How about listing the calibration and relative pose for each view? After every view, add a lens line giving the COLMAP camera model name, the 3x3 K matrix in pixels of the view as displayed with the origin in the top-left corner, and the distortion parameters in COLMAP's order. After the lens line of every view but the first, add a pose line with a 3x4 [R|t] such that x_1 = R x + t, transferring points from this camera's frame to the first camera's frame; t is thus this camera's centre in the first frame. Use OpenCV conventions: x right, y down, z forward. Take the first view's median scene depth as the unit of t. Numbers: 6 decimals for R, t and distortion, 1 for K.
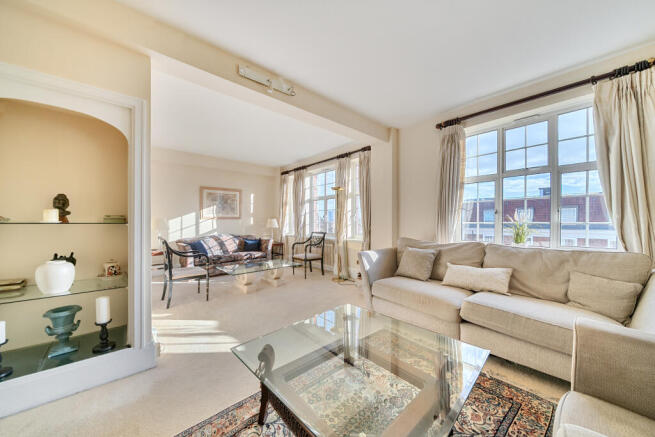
lens RADIAL K [[228.3, 0, 326.2], [0, 228.3, 222.4], [0, 0, 1]] dist [-0.000540, -0.000090]
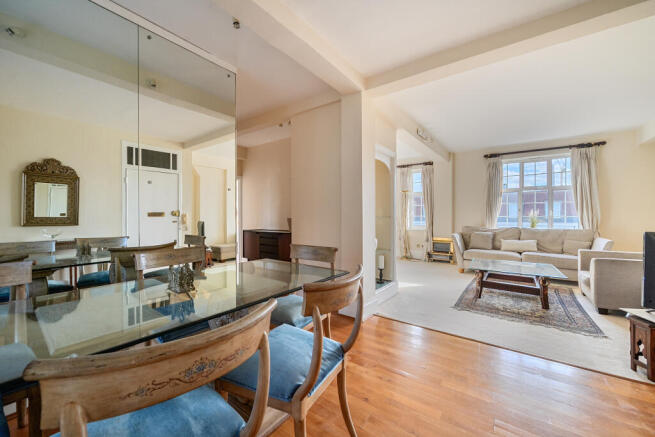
lens RADIAL K [[260.9, 0, 331.1], [0, 260.9, 217.8], [0, 0, 1]] dist [-0.000919, -0.000053]
pose [[0.975409, -0.005184, 0.220343, -0.643514], [0.003669, 0.999967, 0.007286, -0.004267], [-0.220374, -0.006298, 0.975395, -0.364103]]
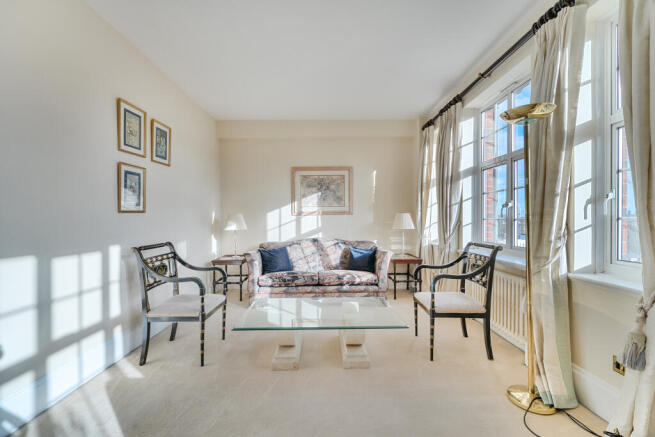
lens RADIAL K [[279.4, 0, 323.0], [0, 279.4, 220.3], [0, 0, 1]] dist [0.000389, 0.000004]
pose [[0.744878, 0.000356, -0.667201, 0.087691], [0.002429, 0.999992, 0.003245, -0.001085], [0.667196, -0.004038, 0.744871, 0.464813]]
